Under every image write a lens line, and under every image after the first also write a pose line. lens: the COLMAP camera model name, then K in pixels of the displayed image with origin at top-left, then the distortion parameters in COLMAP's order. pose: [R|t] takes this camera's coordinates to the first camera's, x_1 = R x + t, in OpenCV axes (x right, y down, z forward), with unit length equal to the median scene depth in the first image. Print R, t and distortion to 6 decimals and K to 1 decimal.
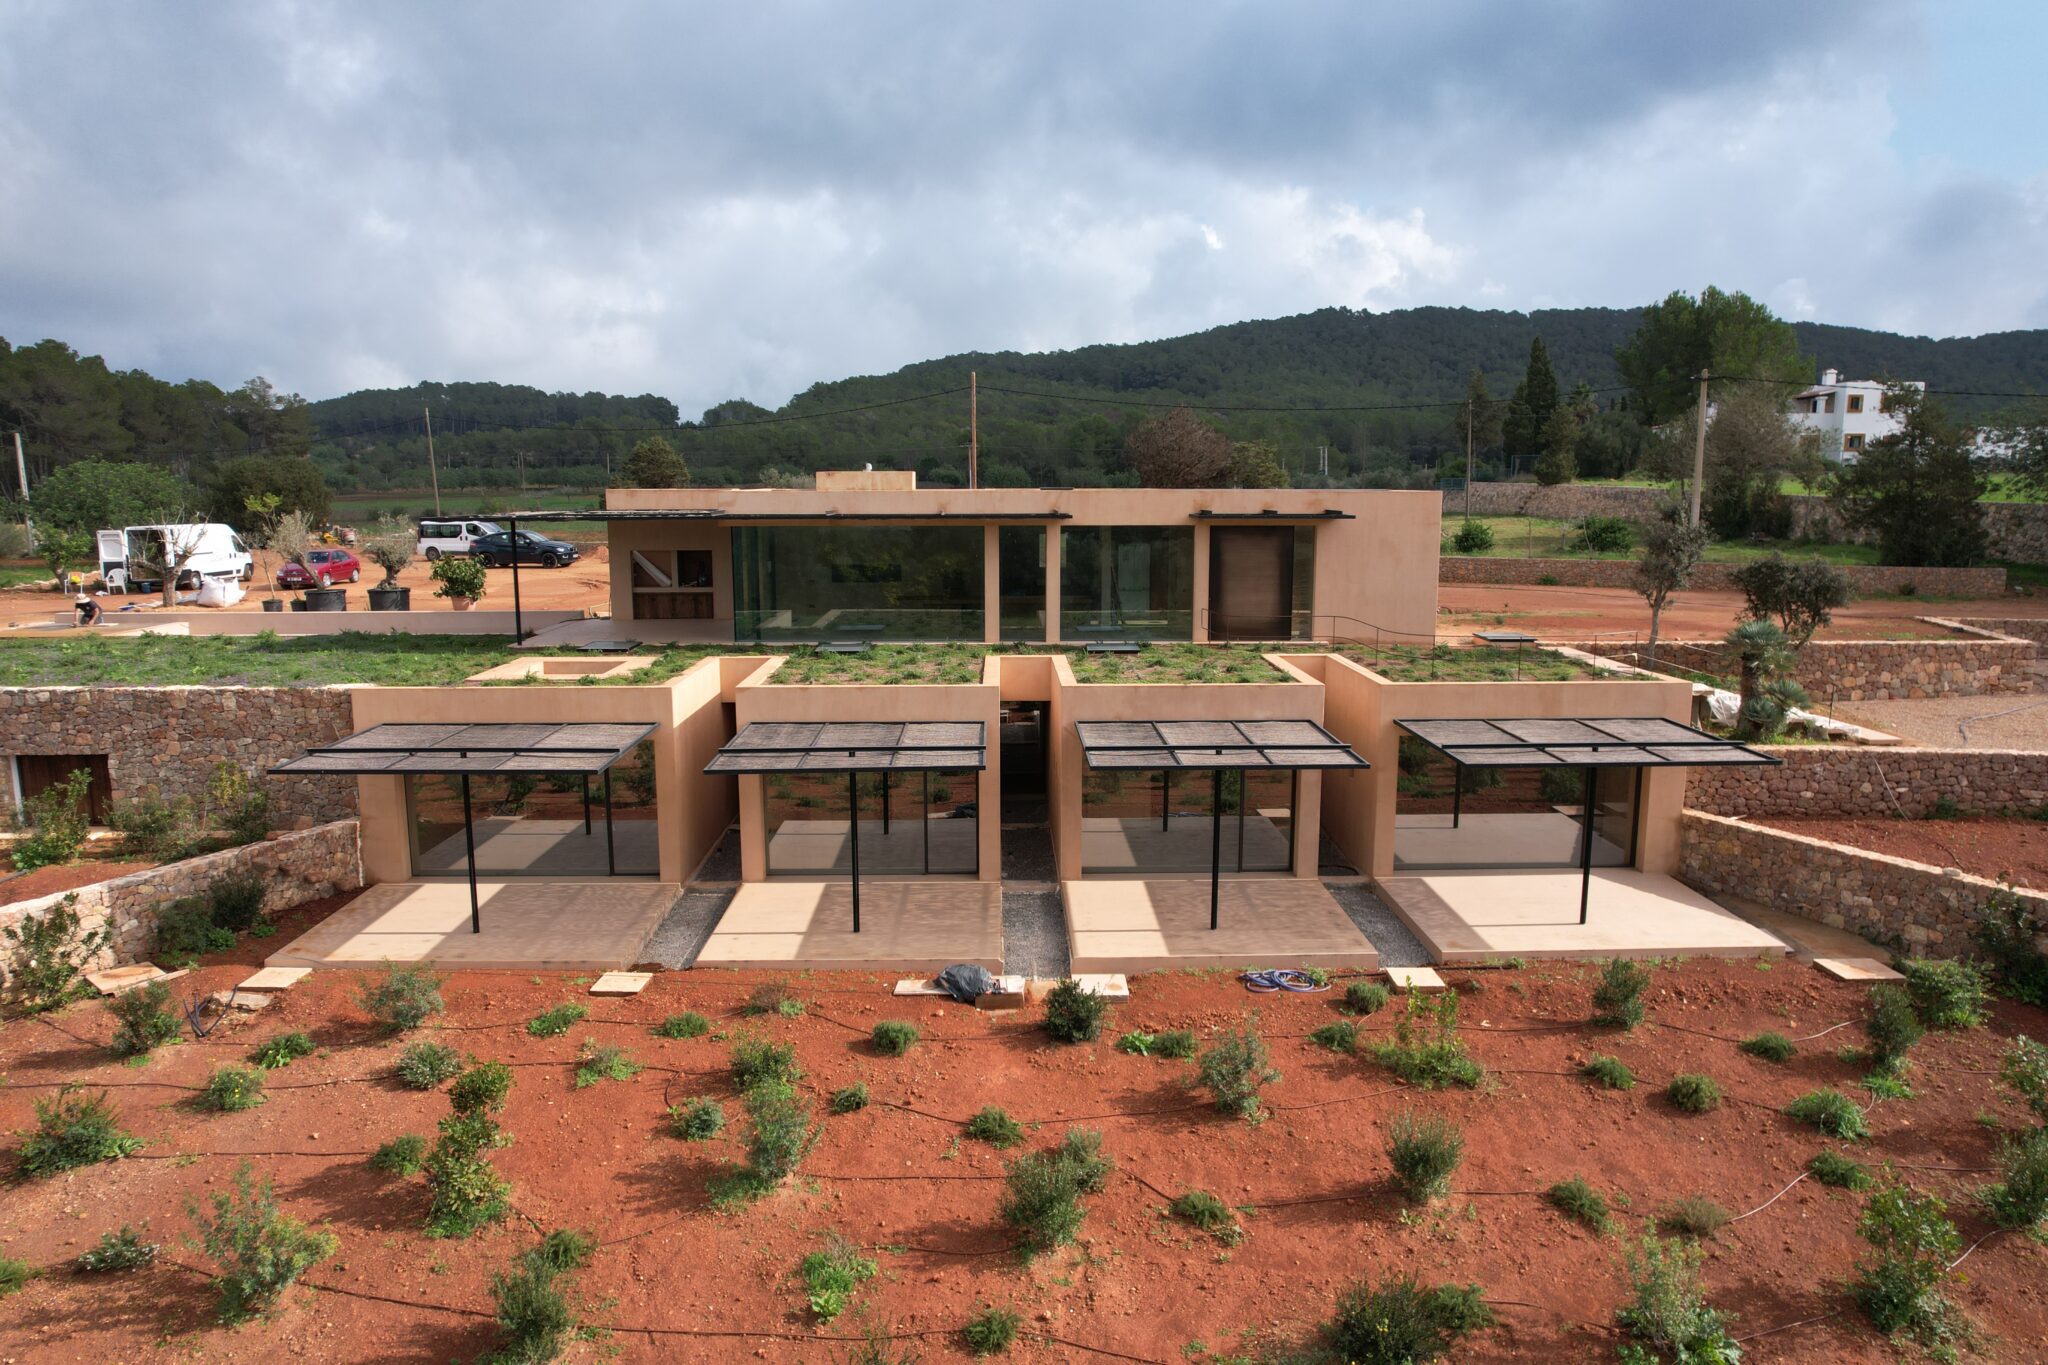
lens RADIAL K [[1311.2, 0, 1024.7], [0, 1311.2, 674.3], [0, 0, 1]] dist [-0.080966, 0.074919]
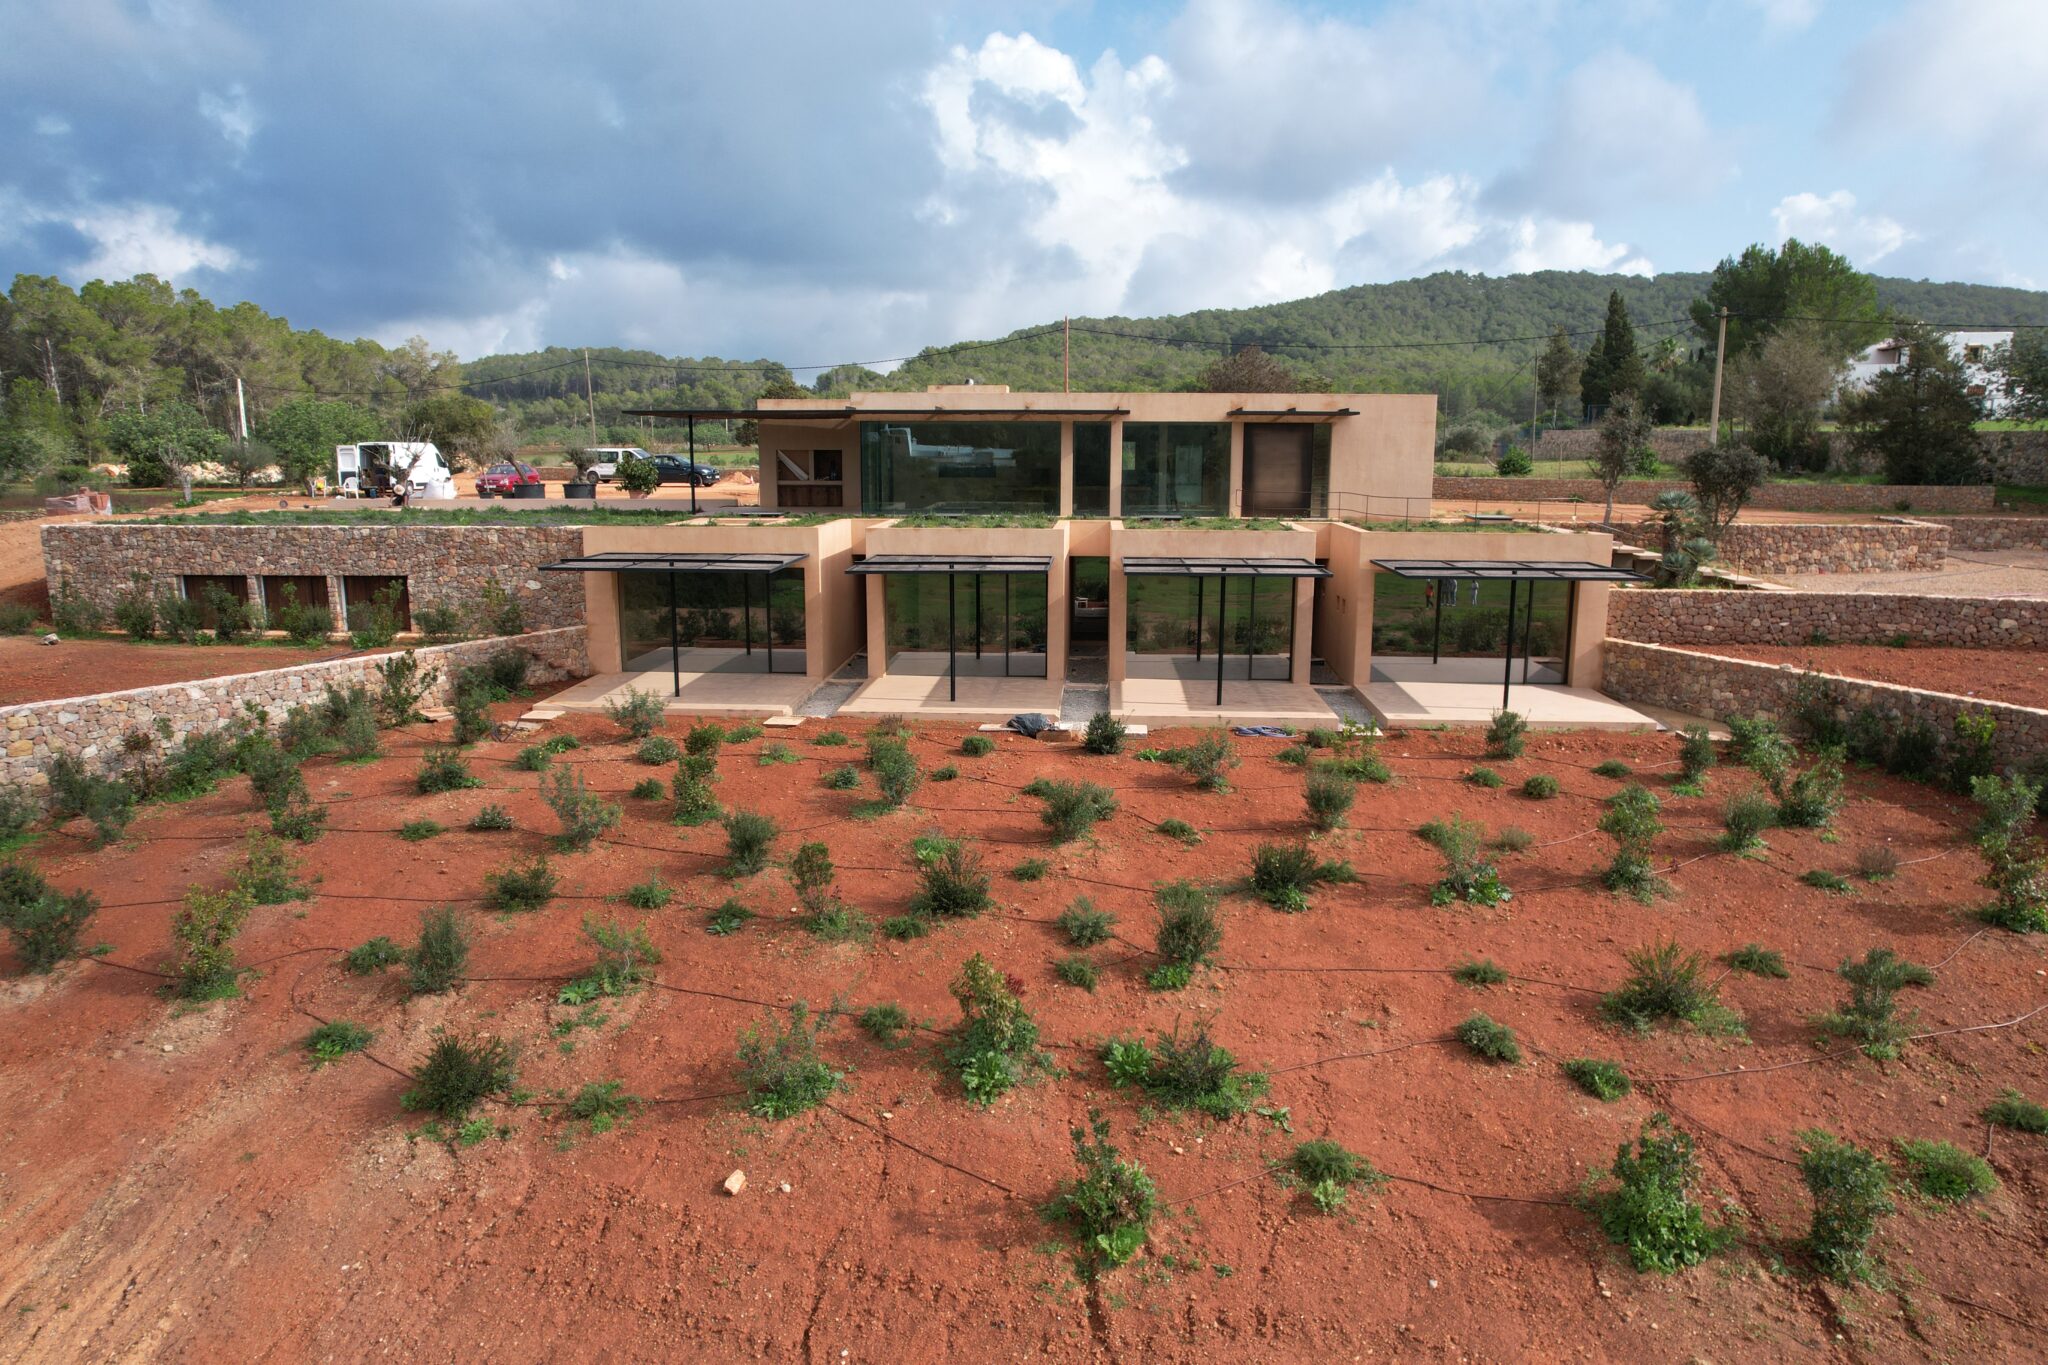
lens RADIAL K [[1311.2, 0, 1025.9], [0, 1311.2, 675.8], [0, 0, 1]] dist [-0.080966, 0.074919]
pose [[0.996709, 0.018239, -0.078986, 0.047483], [-0.016276, 0.999544, 0.025433, 0.121538], [0.079414, -0.024064, 0.996551, -0.310592]]
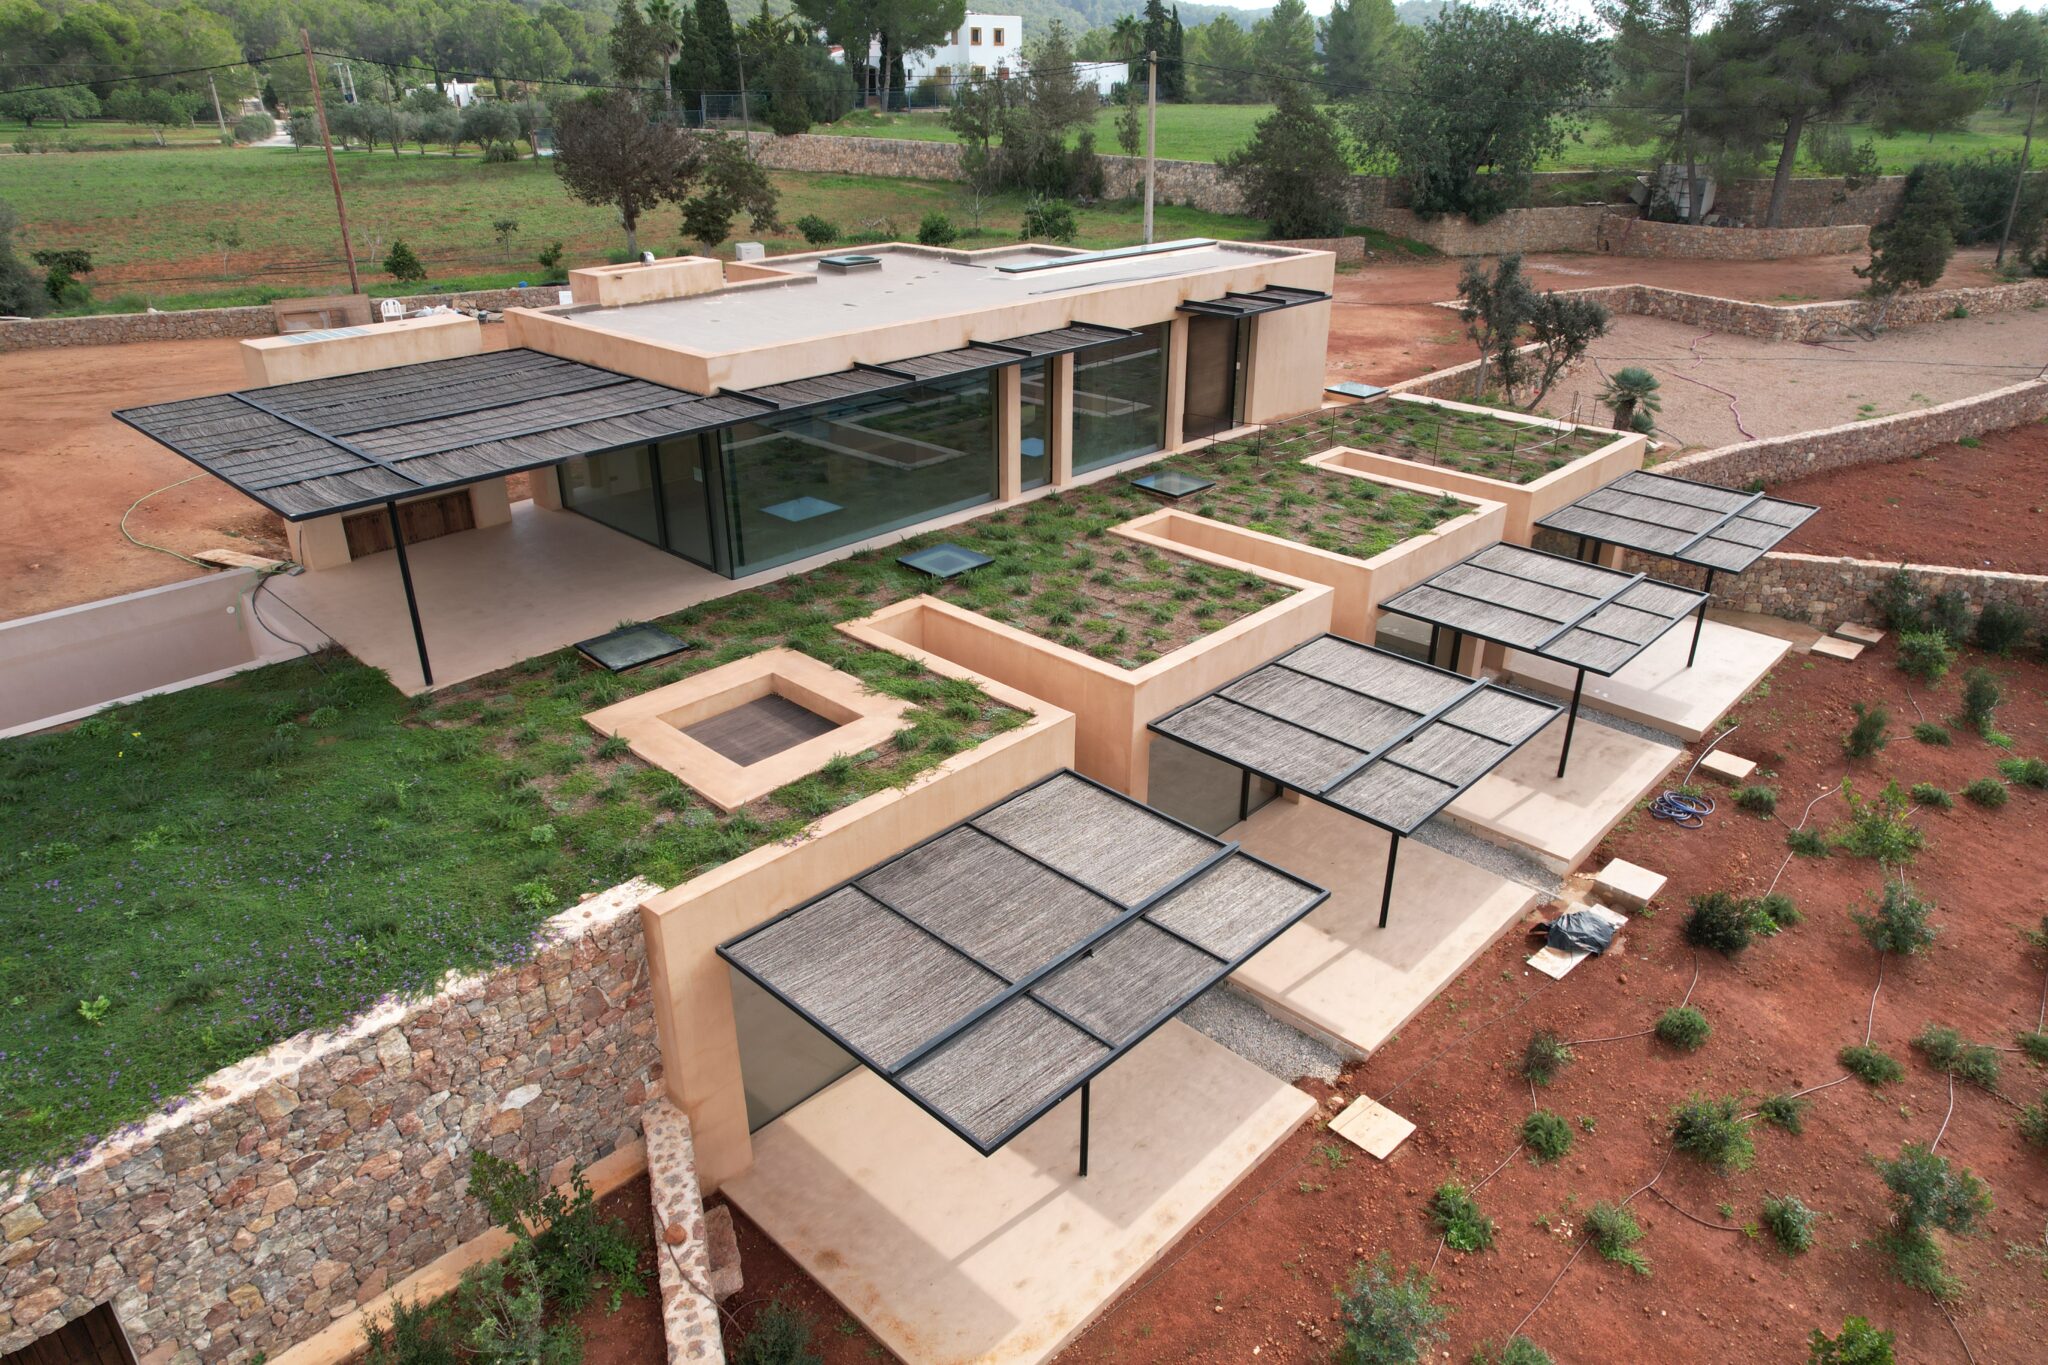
lens RADIAL K [[1311.2, 0, 1031.2], [0, 1311.2, 687.9], [0, 0, 1]] dist [-0.080966, 0.074919]
pose [[0.708555, -0.302657, 0.637454, -0.702561], [0.101651, 0.937707, 0.332225, -0.226270], [-0.698295, -0.170602, 0.695182, 0.534428]]
